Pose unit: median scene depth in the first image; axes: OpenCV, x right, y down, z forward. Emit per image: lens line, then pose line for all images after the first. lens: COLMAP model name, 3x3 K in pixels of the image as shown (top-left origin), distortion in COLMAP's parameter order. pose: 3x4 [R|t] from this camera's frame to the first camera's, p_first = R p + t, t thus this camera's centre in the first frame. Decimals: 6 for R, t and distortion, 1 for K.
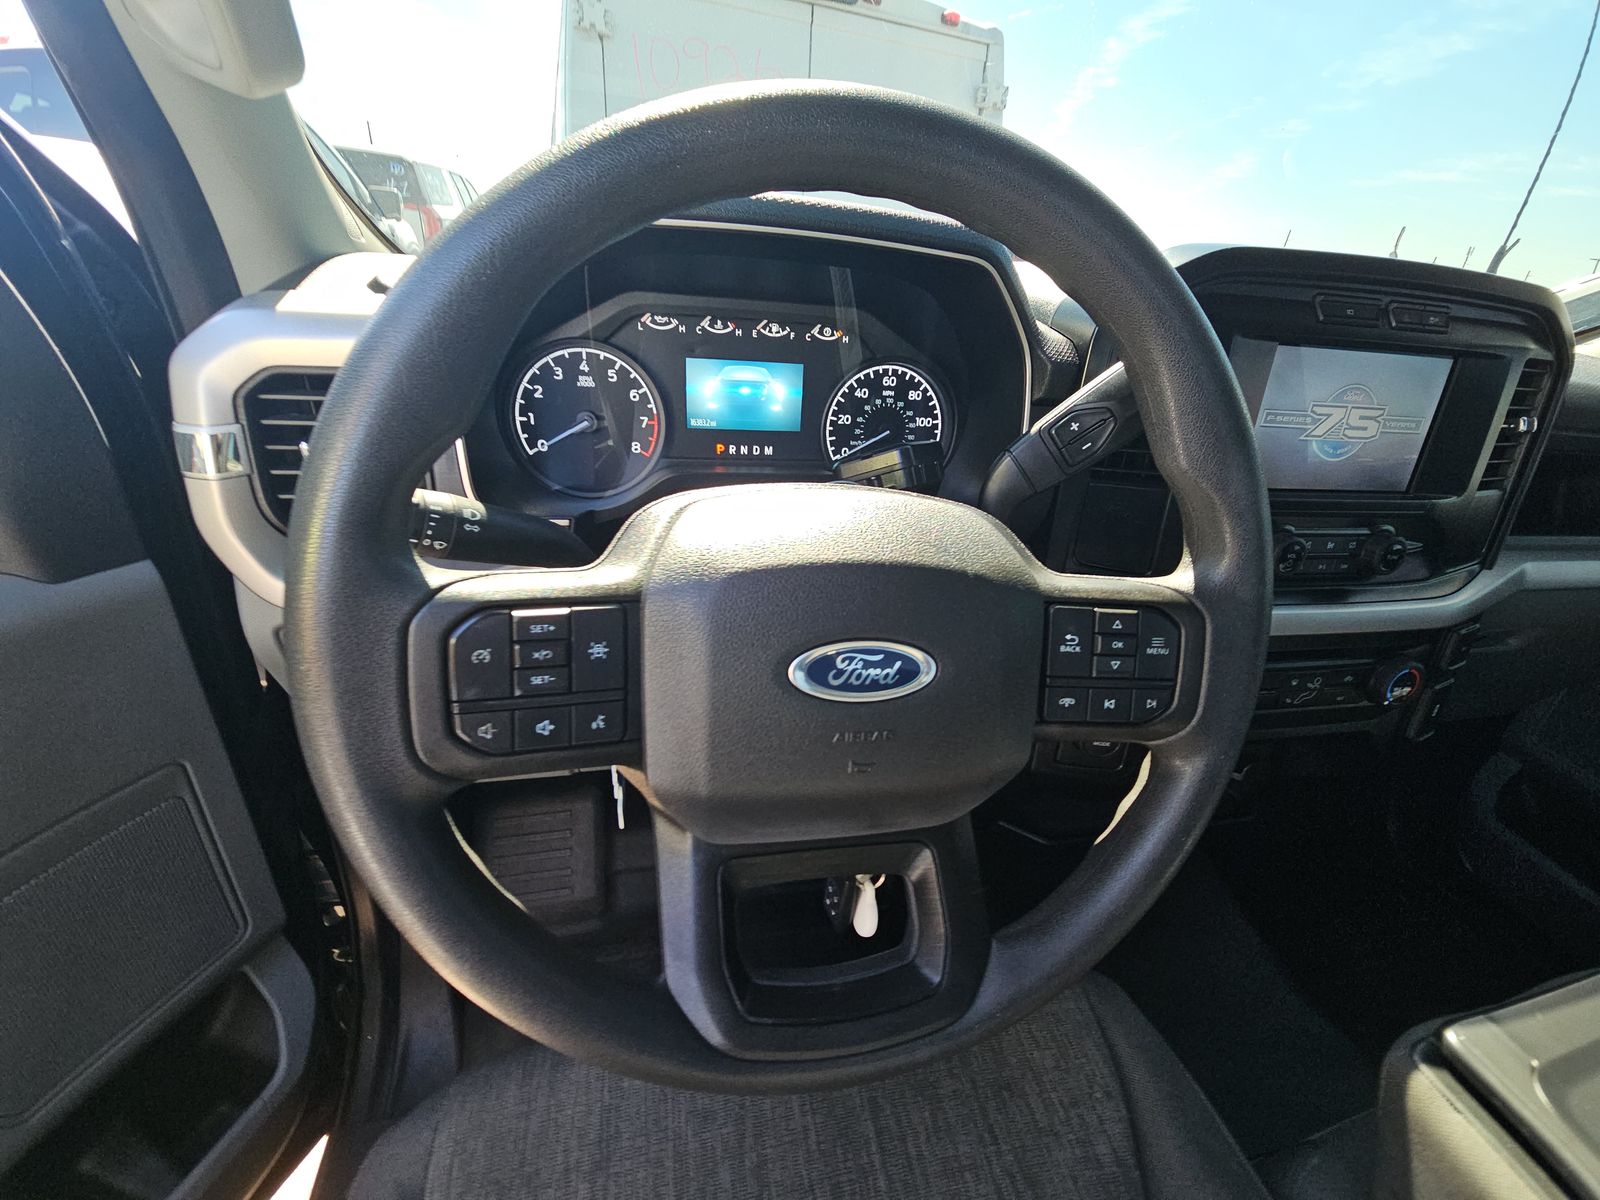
lens RADIAL K [[655.7, 0, 796.2], [0, 655.7, 605.3], [0, 0, 1]] dist [0.010246, -0.007381]
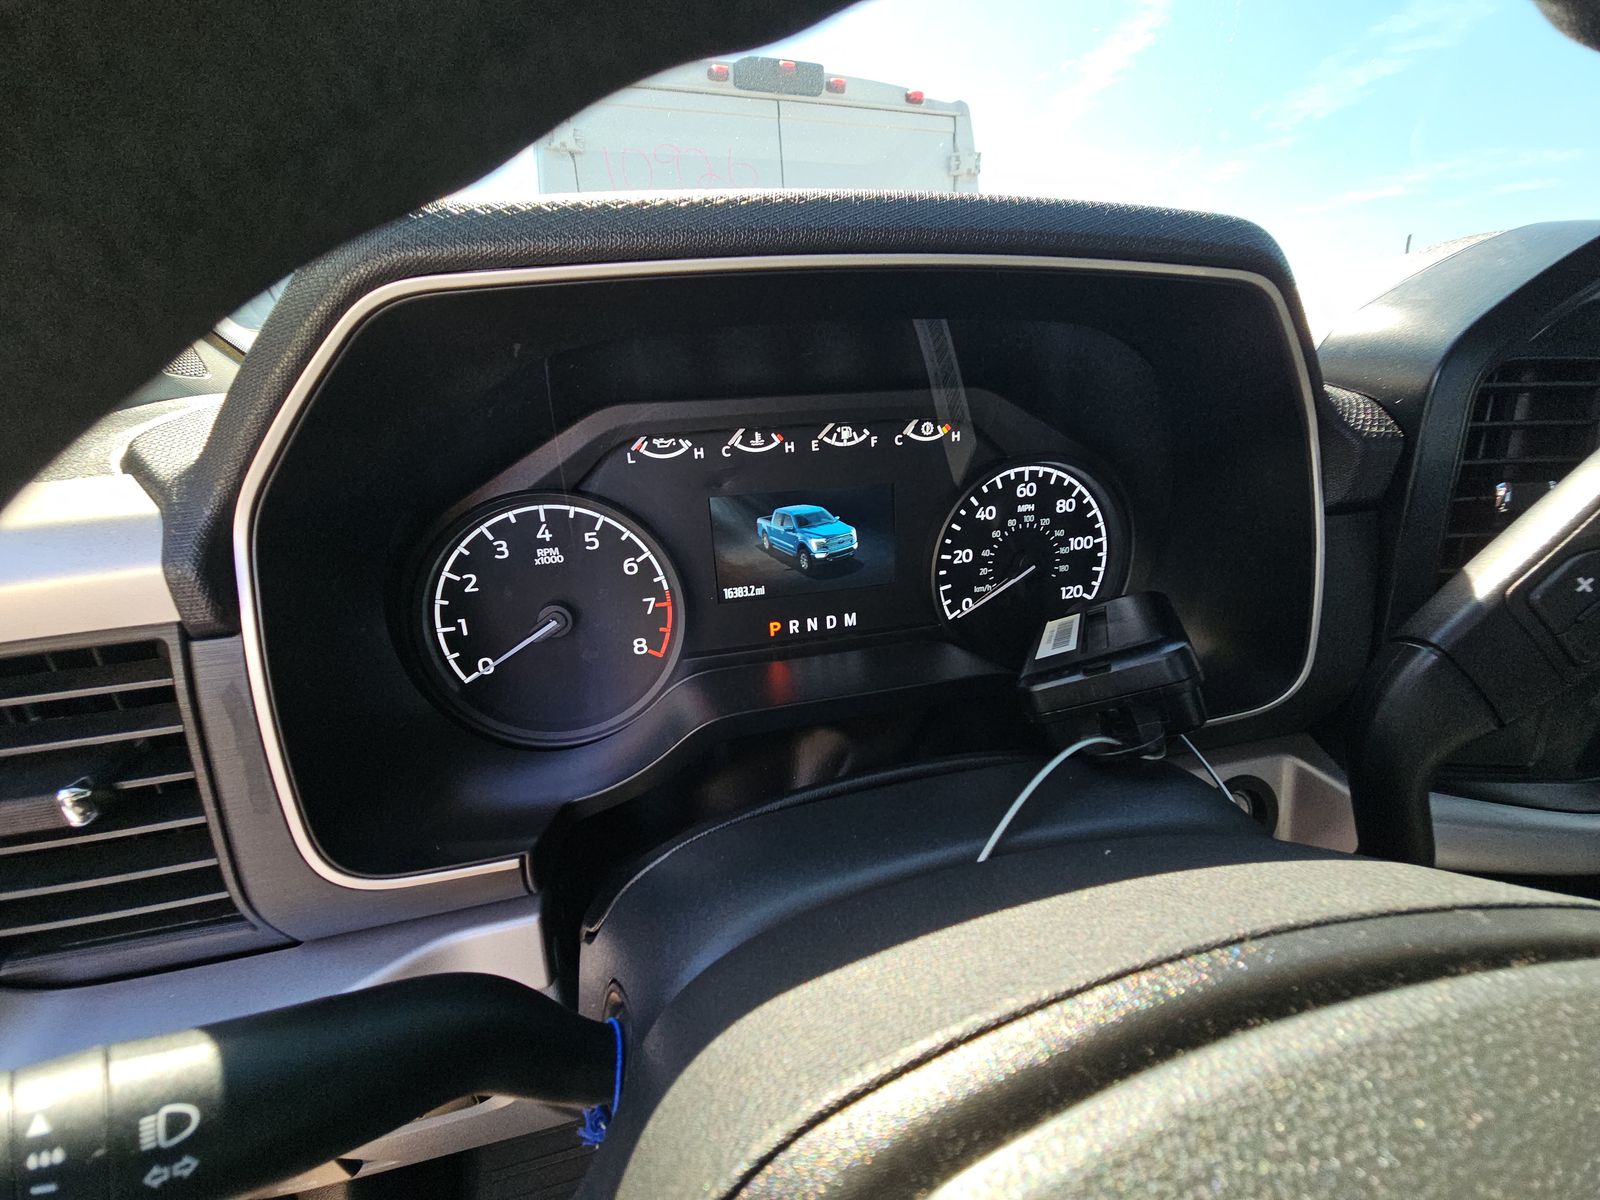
lens RADIAL K [[655.7, 0, 796.2], [0, 655.7, 605.3], [0, 0, 1]] dist [0.010246, -0.007381]
pose [[0.993751, -0.110326, -0.016942, -0.086709], [0.107996, 0.988711, -0.103863, -0.202451], [0.028210, 0.101384, 0.994447, 0.399368]]
